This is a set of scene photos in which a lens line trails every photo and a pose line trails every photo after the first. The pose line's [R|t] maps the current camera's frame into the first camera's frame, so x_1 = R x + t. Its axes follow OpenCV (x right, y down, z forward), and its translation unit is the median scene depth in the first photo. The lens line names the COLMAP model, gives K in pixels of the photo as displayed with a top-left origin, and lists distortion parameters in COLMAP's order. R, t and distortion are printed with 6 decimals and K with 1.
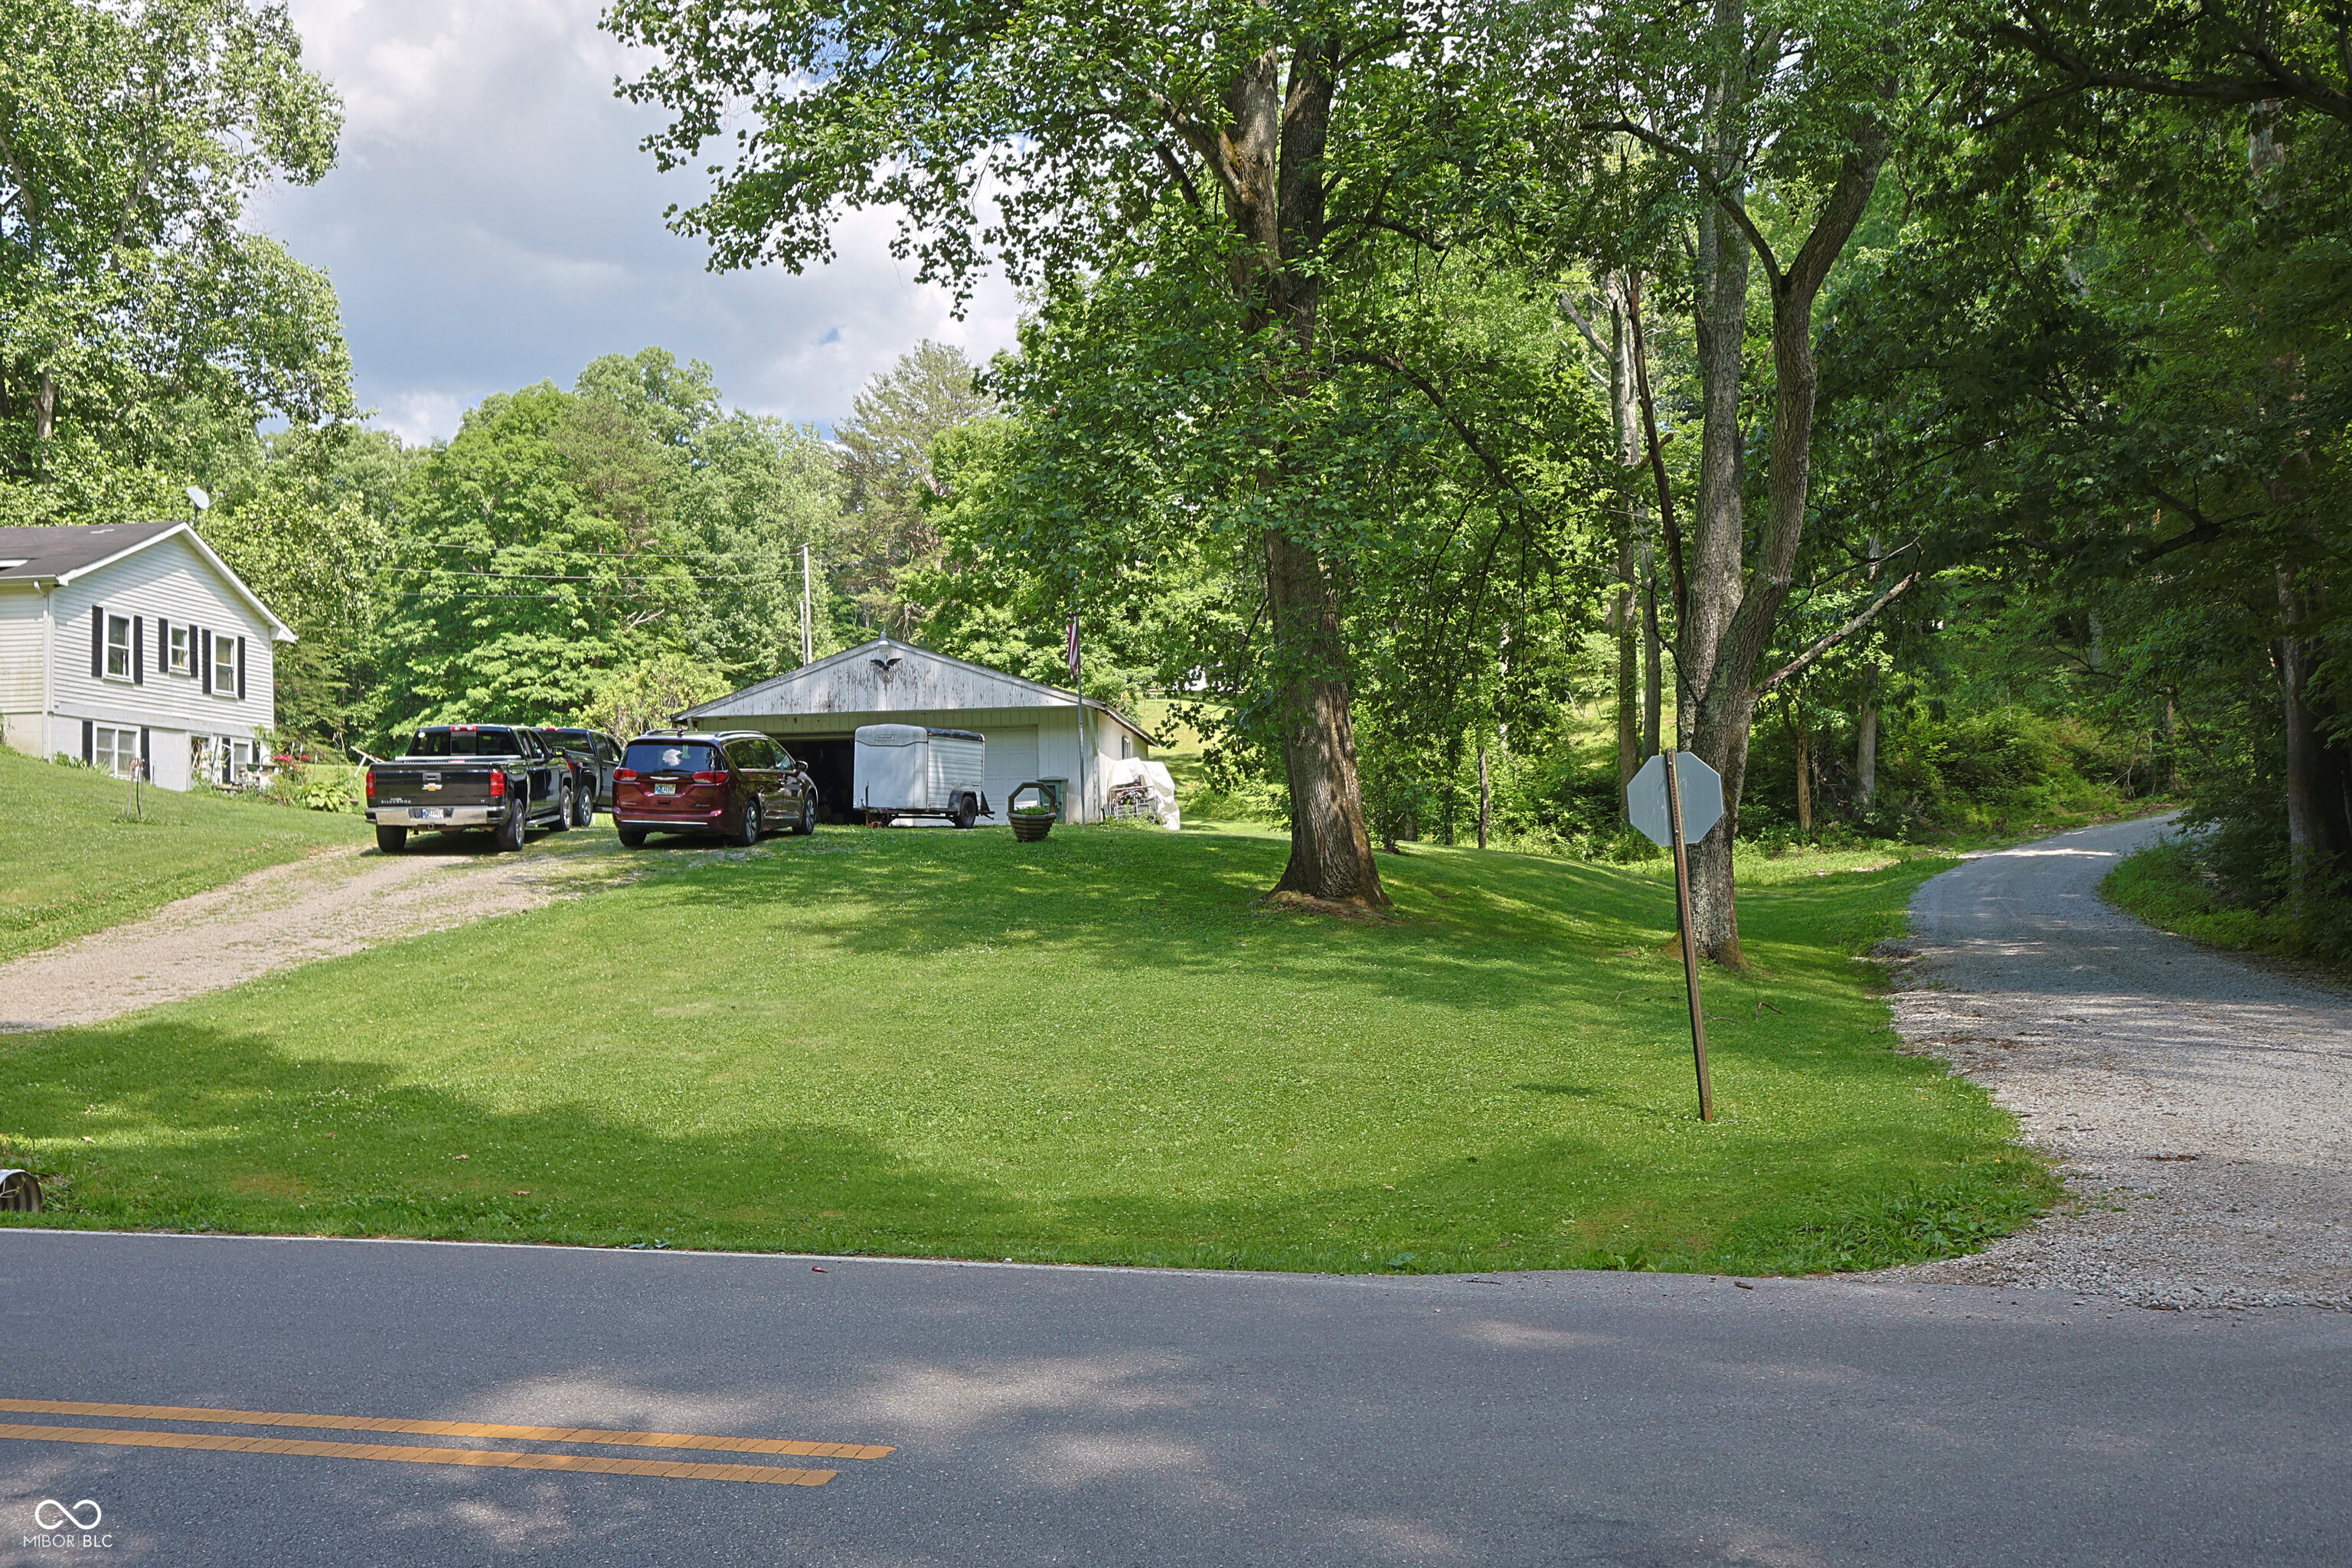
lens RADIAL K [[1992.3, 0, 1176.3], [0, 1992.3, 793.5], [0, 0, 1]] dist [-0.001552, 0.007314]
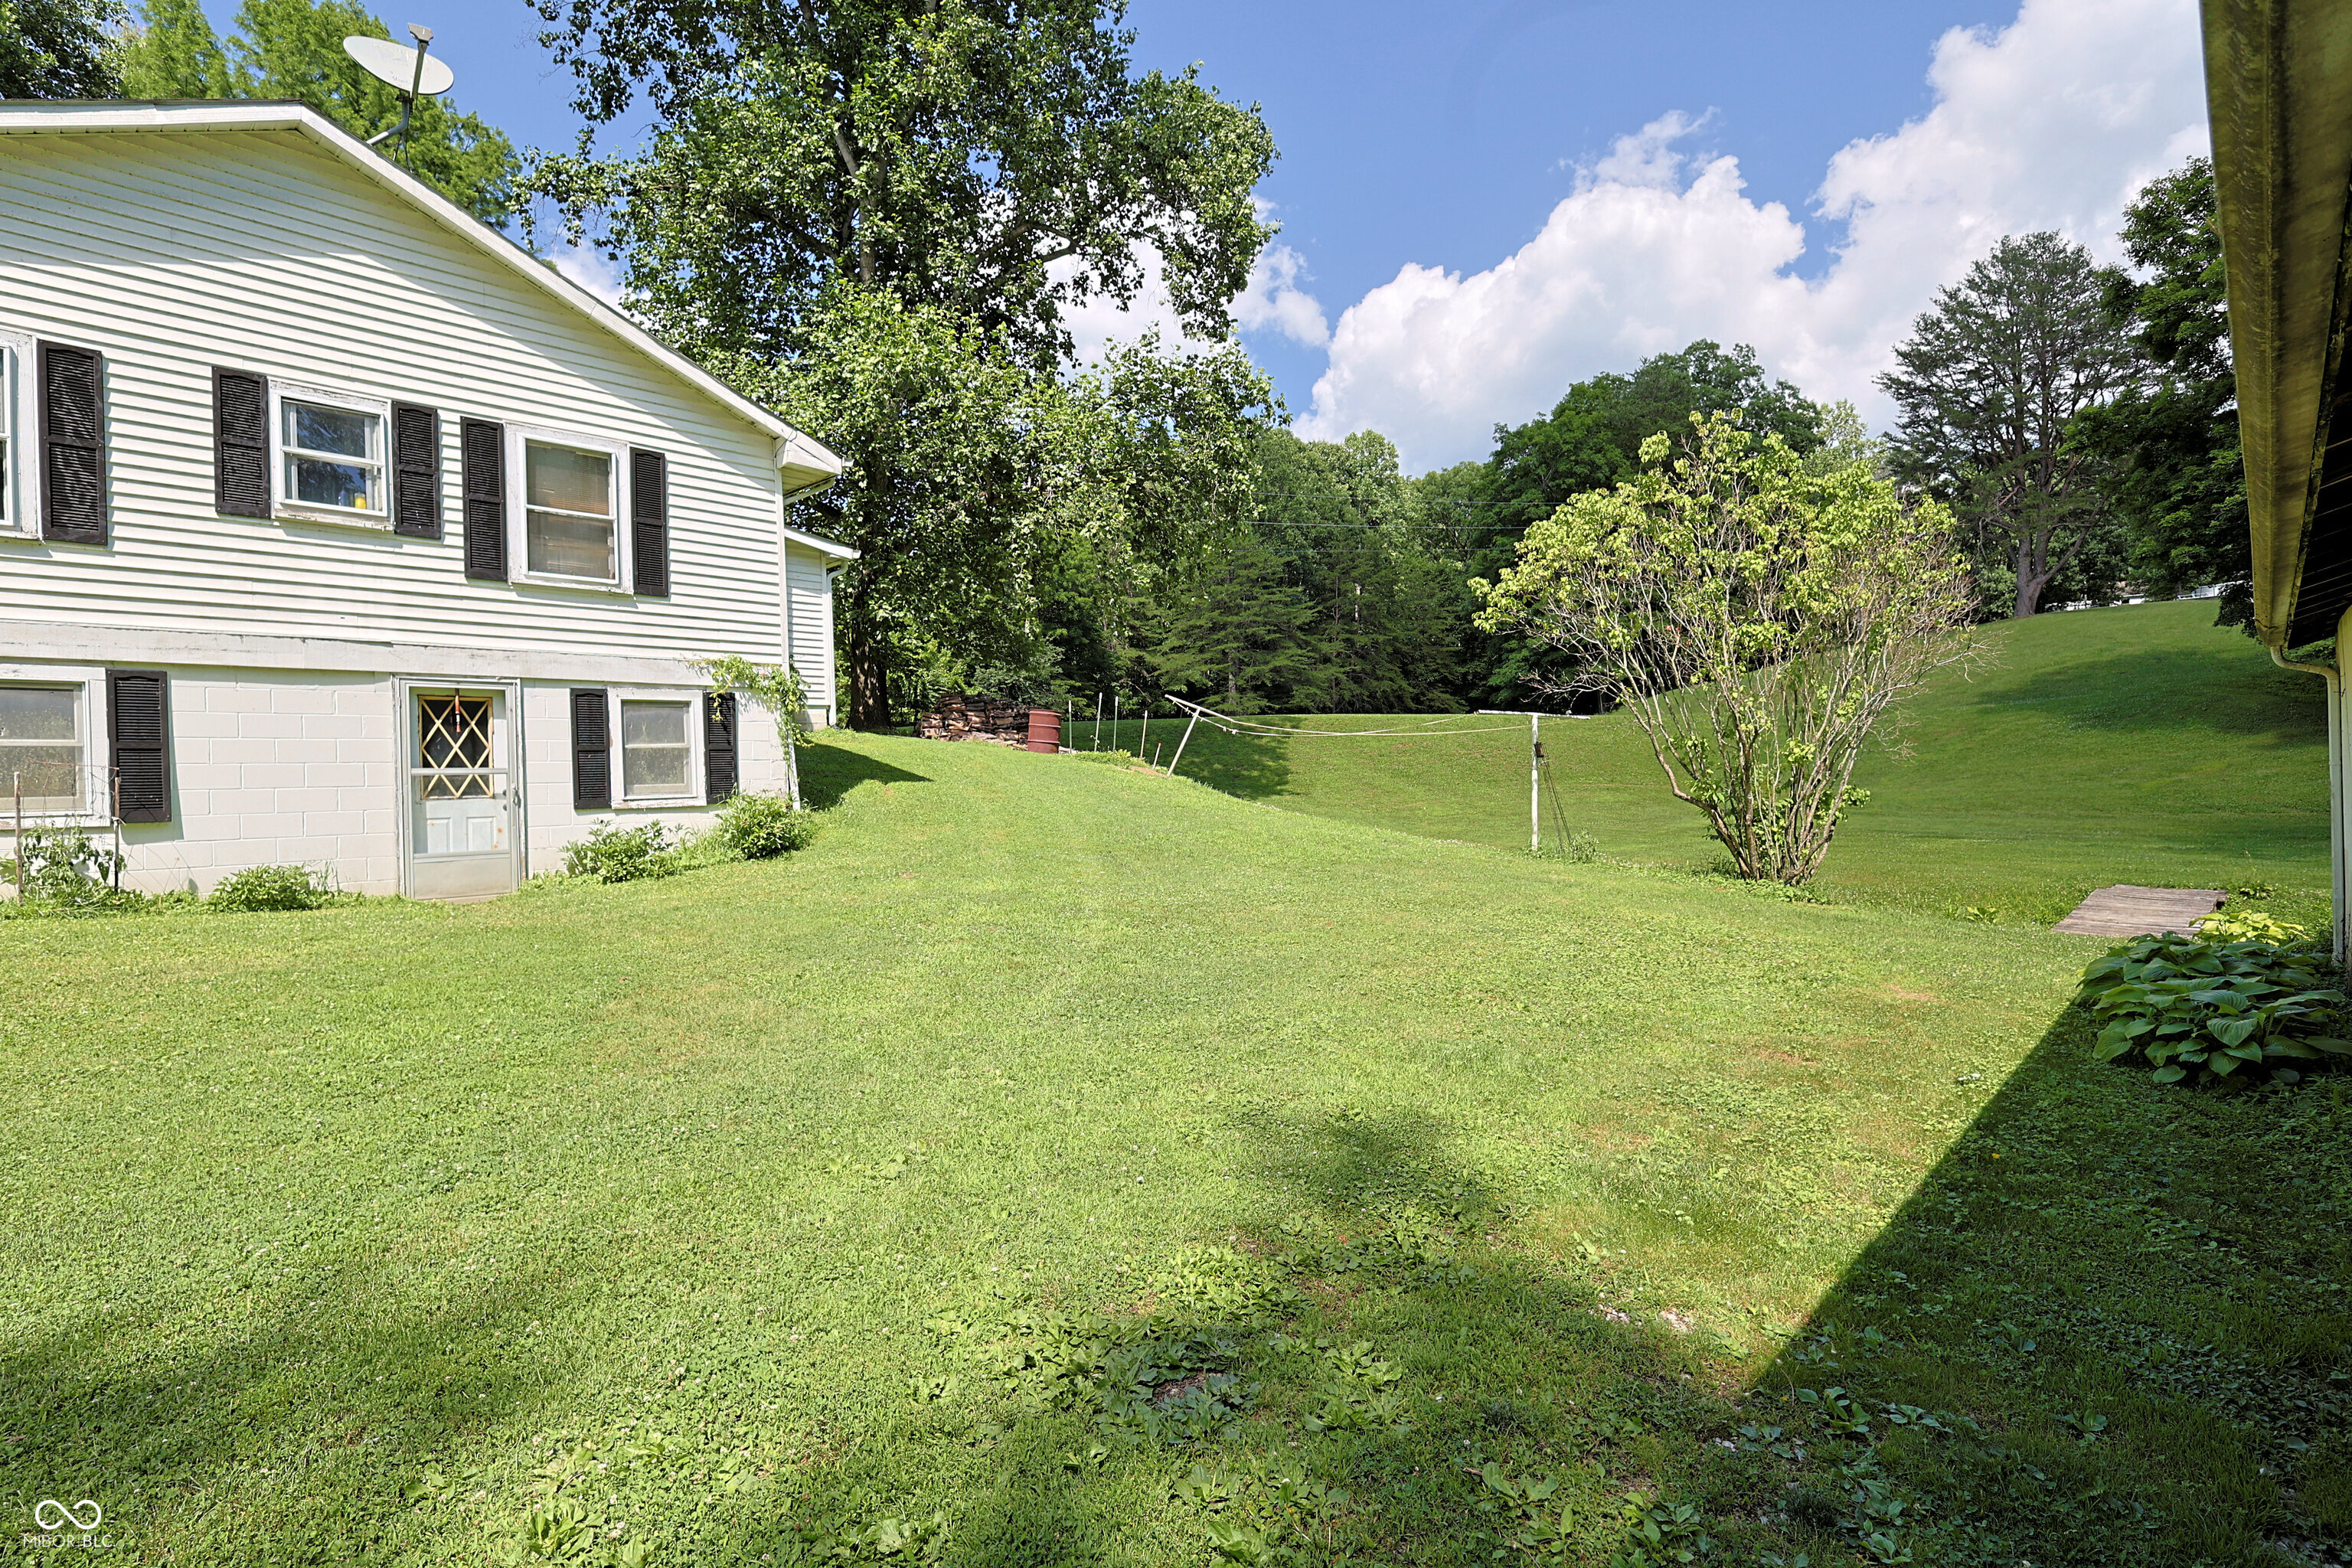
lens RADIAL K [[1125.3, 0, 1167.3], [0, 1125.3, 785.2], [0, 0, 1]] dist [0.003802, 0.000723]
pose [[0.762447, 0.005102, -0.647031, -0.236771], [0.033328, 0.998332, 0.047145, -0.015253], [0.646192, -0.057510, 0.761005, 0.923087]]
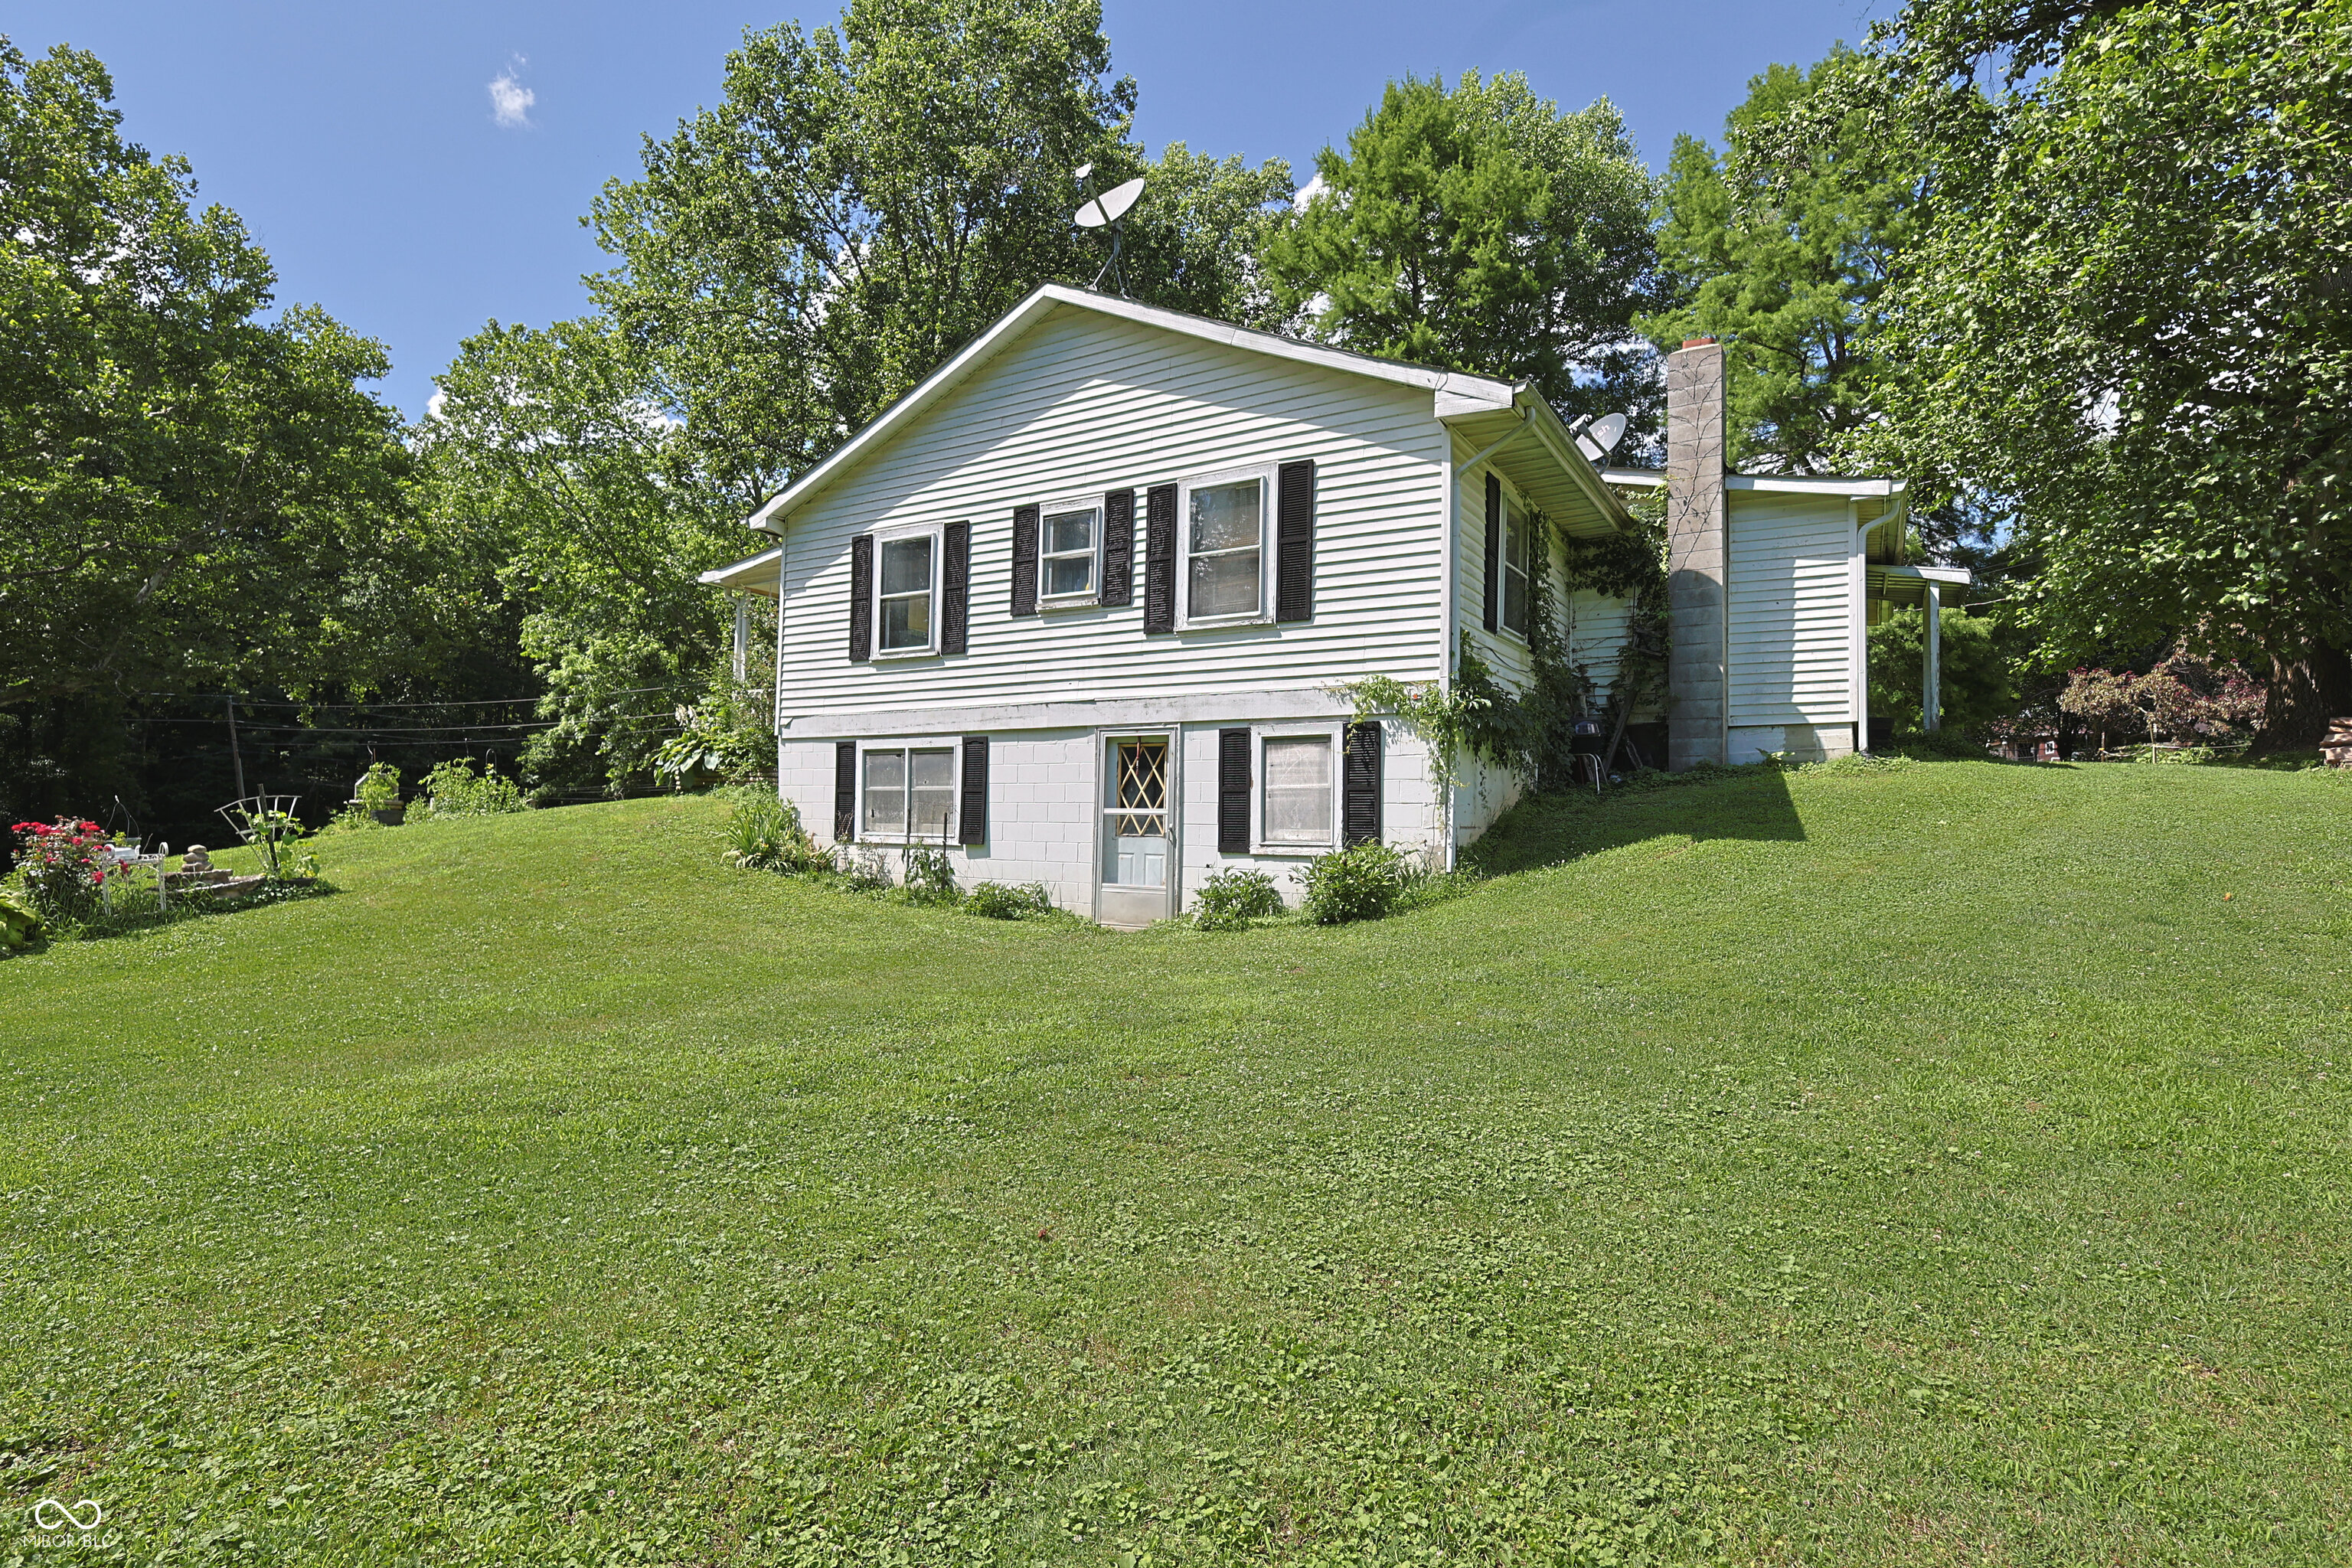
lens RADIAL K [[1125.3, 0, 1182.0], [0, 1125.3, 787.8], [0, 0, 1]] dist [0.003802, 0.000723]
pose [[-0.460009, -0.012545, -0.887826, -0.276011], [0.029522, 0.999131, -0.029414, -0.009691], [0.887424, -0.039741, -0.459239, 1.127152]]
